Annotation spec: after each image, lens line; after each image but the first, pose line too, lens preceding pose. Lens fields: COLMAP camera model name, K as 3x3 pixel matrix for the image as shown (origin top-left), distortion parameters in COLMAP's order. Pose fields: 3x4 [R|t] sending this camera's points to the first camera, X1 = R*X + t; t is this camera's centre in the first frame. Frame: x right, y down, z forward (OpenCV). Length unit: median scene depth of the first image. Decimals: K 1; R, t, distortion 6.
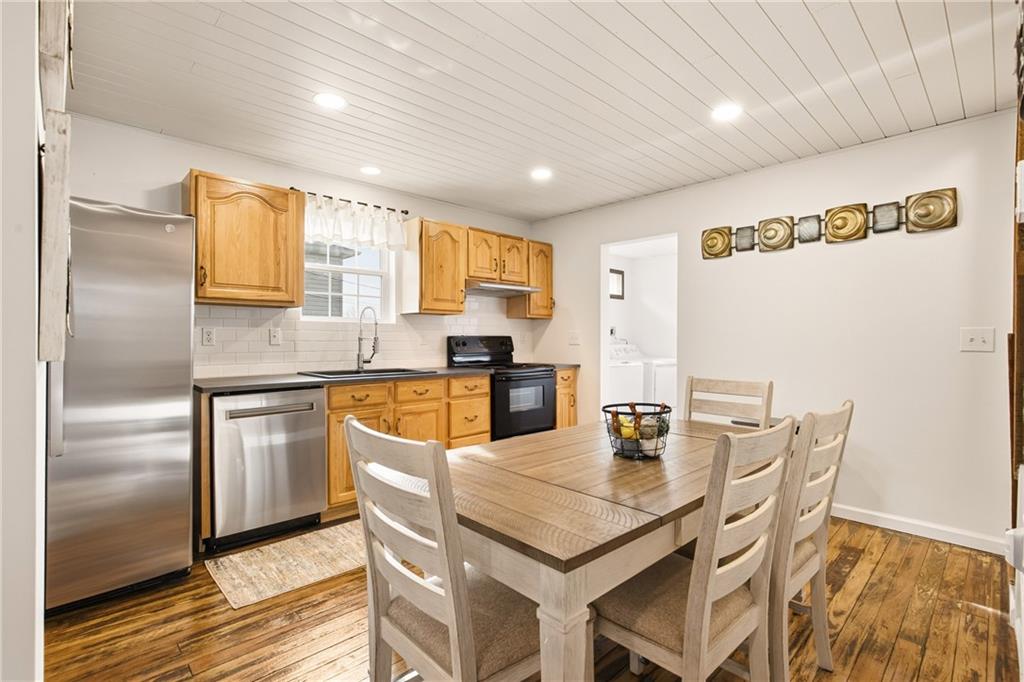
lens RADIAL K [[472.2, 0, 512.8], [0, 472.2, 337.5], [0, 0, 1]] dist [-0.009663, 0.000260]
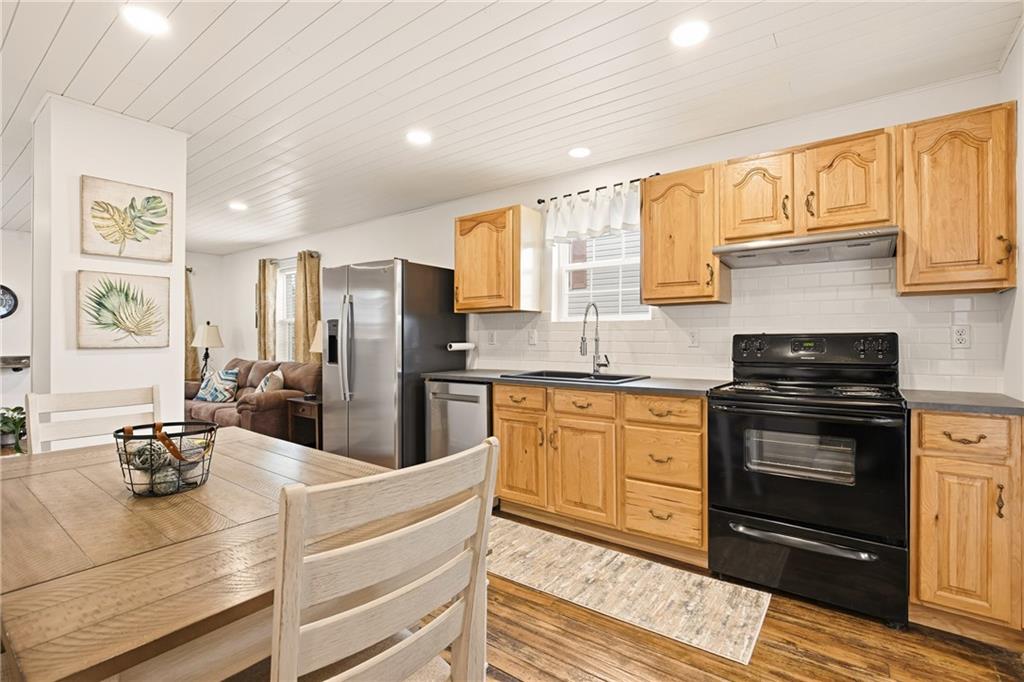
lens RADIAL K [[472.2, 0, 512.8], [0, 472.2, 337.5], [0, 0, 1]] dist [-0.009663, 0.000260]
pose [[0.164472, -0.004084, -0.986373, 0.546961], [0.005199, 0.999981, -0.003274, 0.001785], [0.986368, -0.004590, 0.164490, 0.700513]]
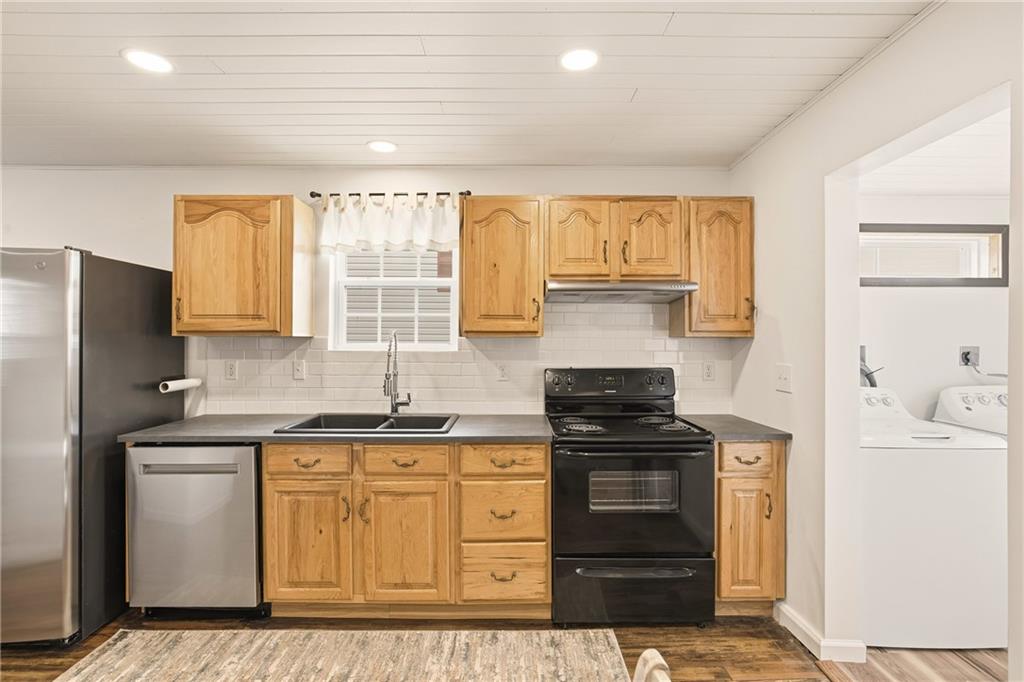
lens RADIAL K [[481.6, 0, 515.2], [0, 481.6, 339.6], [0, 0, 1]] dist [-0.011660, 0.000217]
pose [[0.727532, -0.000804, -0.686073, 0.351054], [0.001518, 0.999999, 0.000438, -0.051788], [0.686072, -0.001360, 0.727532, 0.577120]]
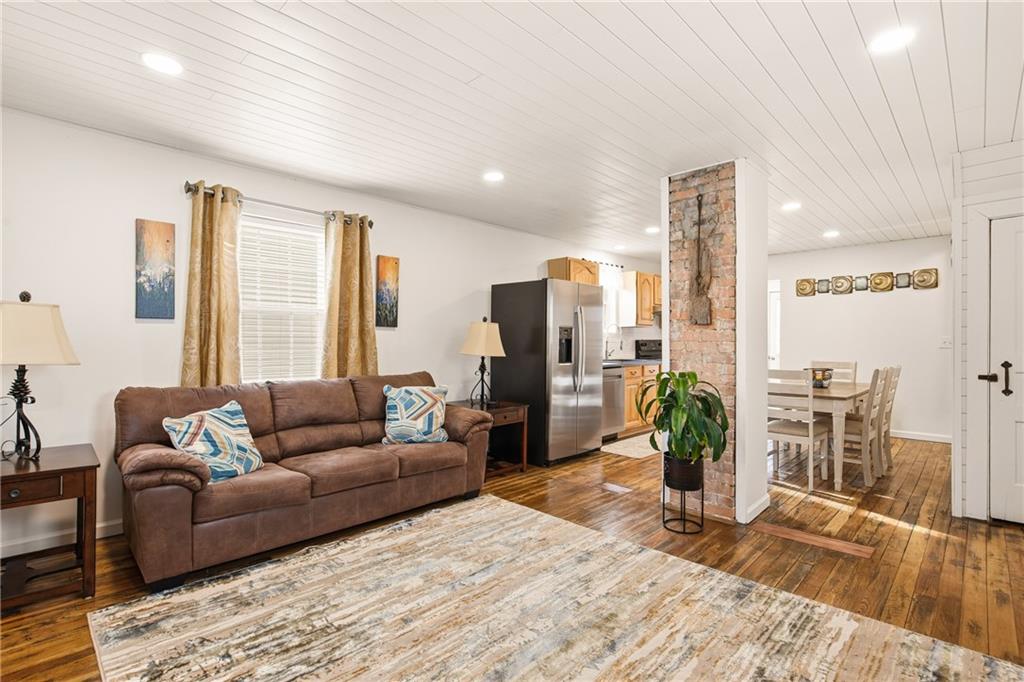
lens RADIAL K [[481.6, 0, 515.2], [0, 481.6, 339.6], [0, 0, 1]] dist [-0.011660, 0.000217]
pose [[0.999326, 0.000362, 0.036714, -0.736621], [-0.000413, 0.999999, 0.001388, -0.007940], [-0.036713, -0.001403, 0.999325, -0.770401]]
